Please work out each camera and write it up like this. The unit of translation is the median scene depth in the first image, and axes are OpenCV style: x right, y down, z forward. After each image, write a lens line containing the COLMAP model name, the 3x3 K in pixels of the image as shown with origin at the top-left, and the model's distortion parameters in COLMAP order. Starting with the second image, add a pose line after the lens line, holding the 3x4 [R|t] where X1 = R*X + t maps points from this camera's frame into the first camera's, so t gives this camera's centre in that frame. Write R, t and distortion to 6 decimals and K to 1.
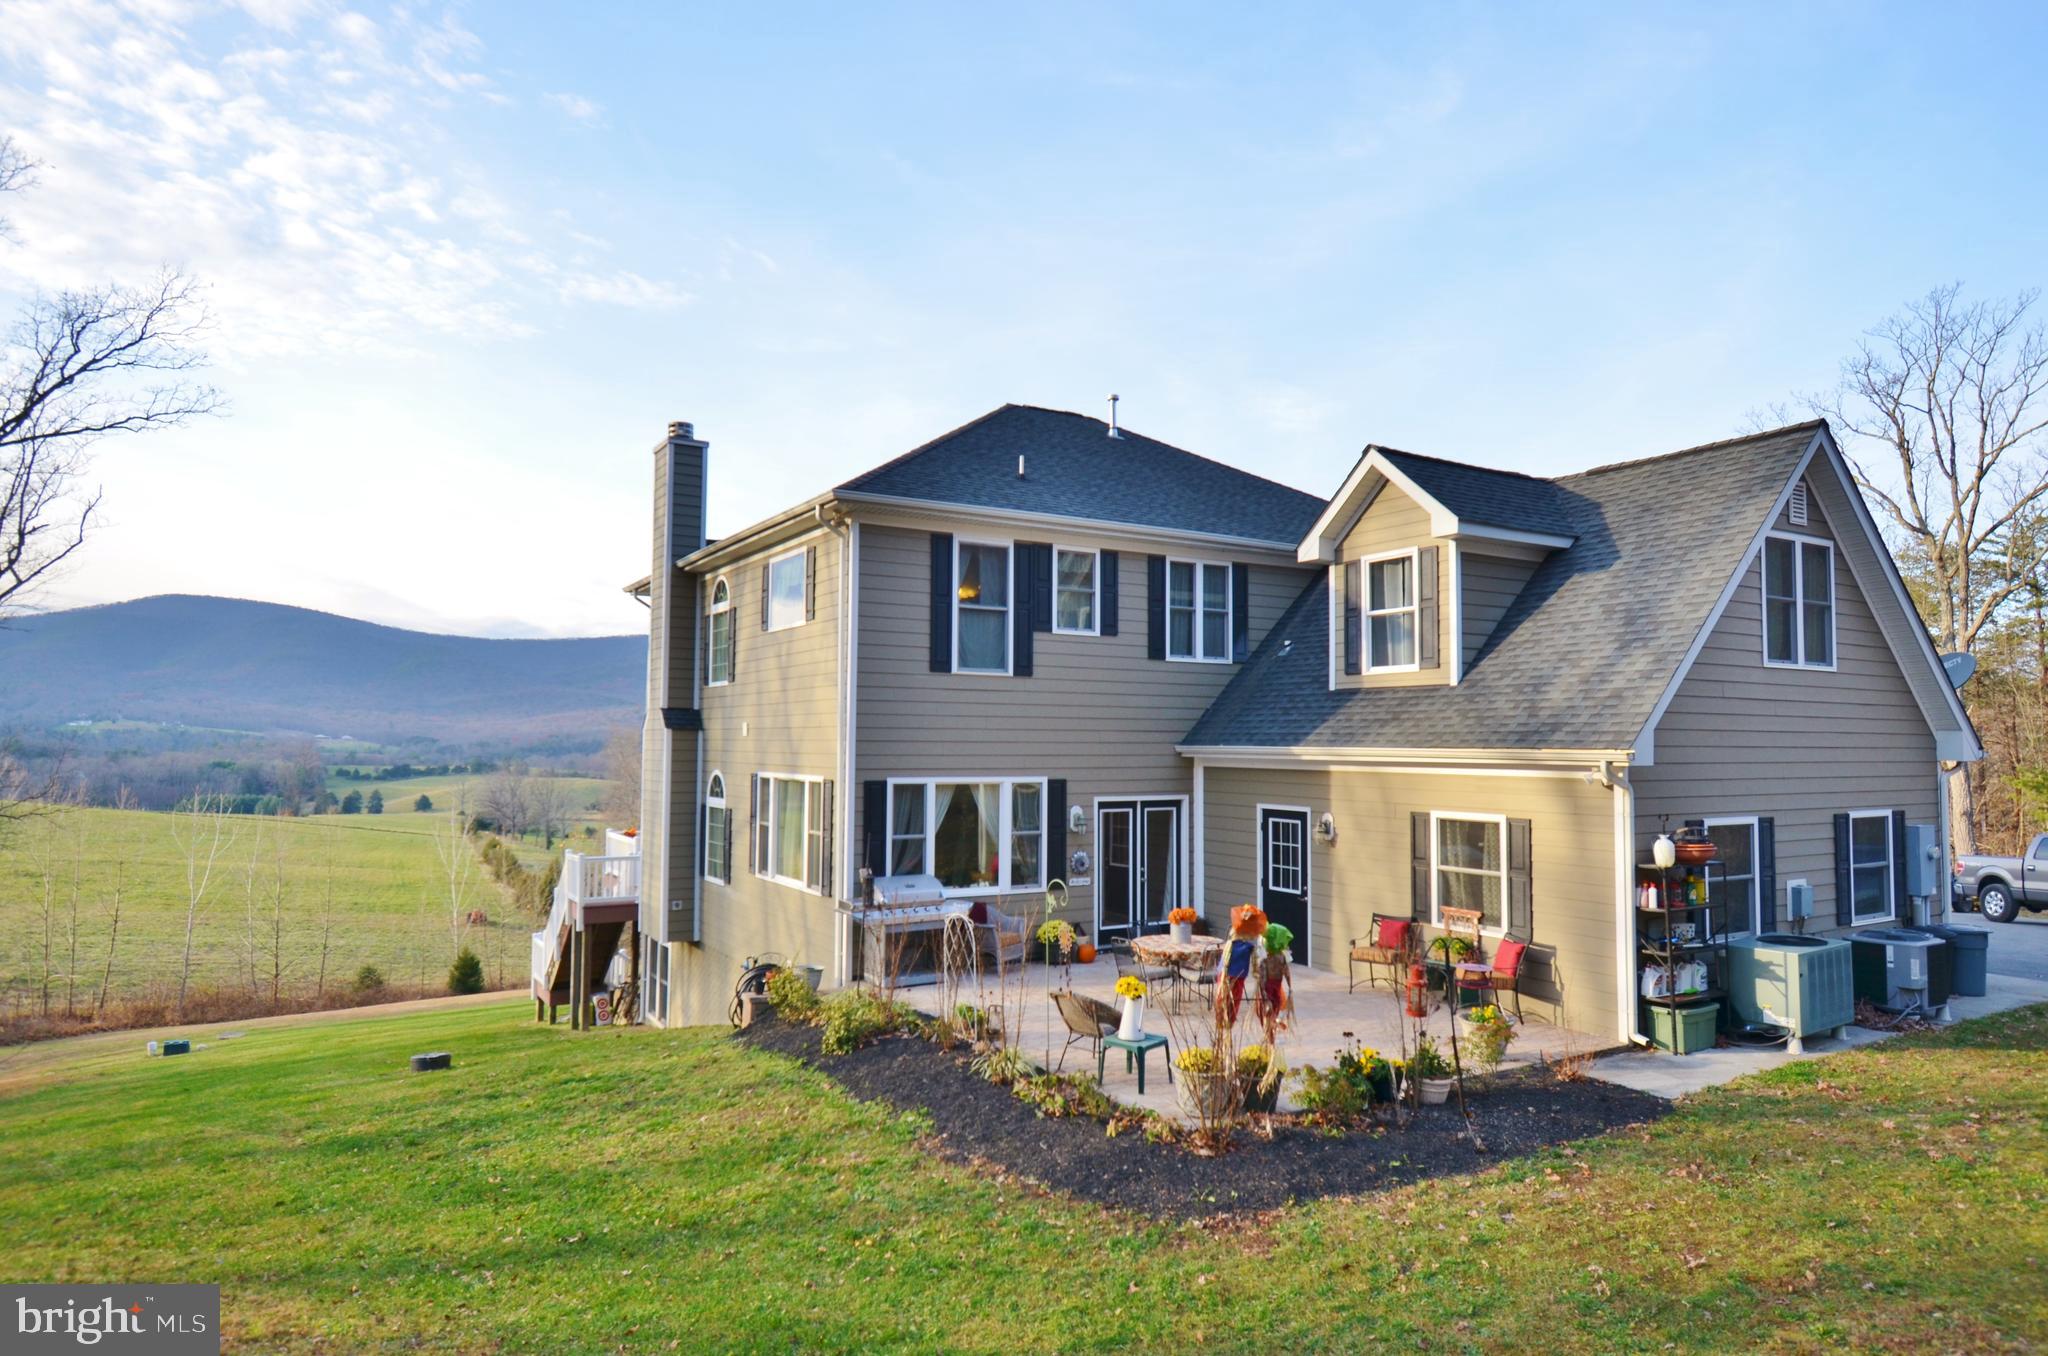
lens RADIAL K [[1246.6, 0, 1024.5], [0, 1246.6, 669.8], [0, 0, 1]] dist [-0.002215, -0.002869]
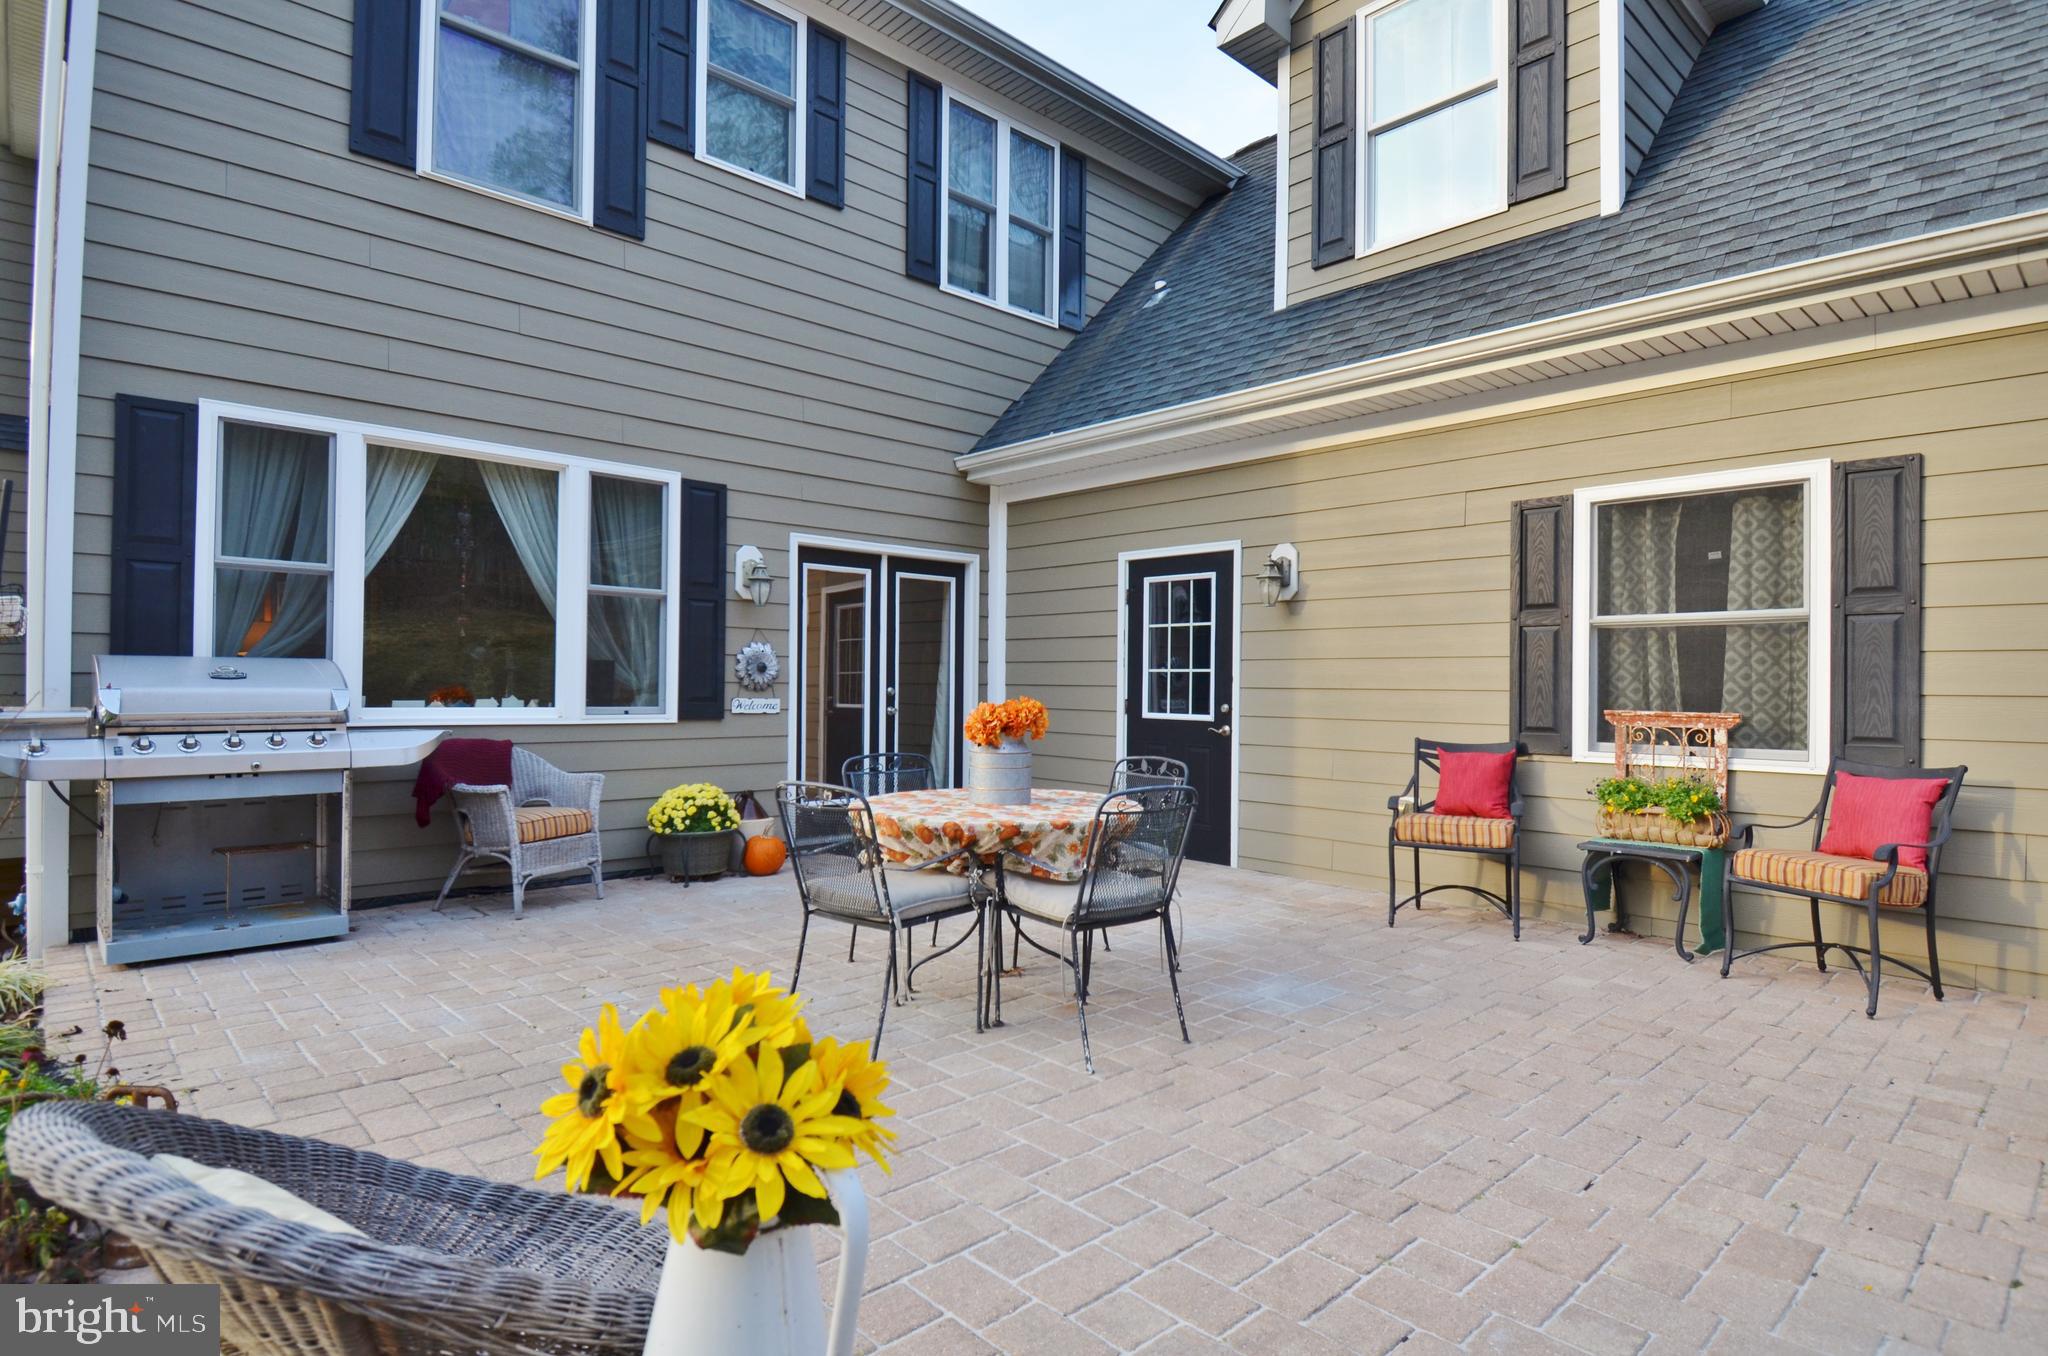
lens RADIAL K [[1093.8, 0, 1035.7], [0, 1093.8, 680.7], [0, 0, 1]] dist [-0.002756, -0.001193]
pose [[0.975574, 0.004396, 0.219626, 0.058010], [-0.016151, 0.998529, 0.051755, 0.140549], [-0.219075, -0.054038, 0.974210, 0.587396]]
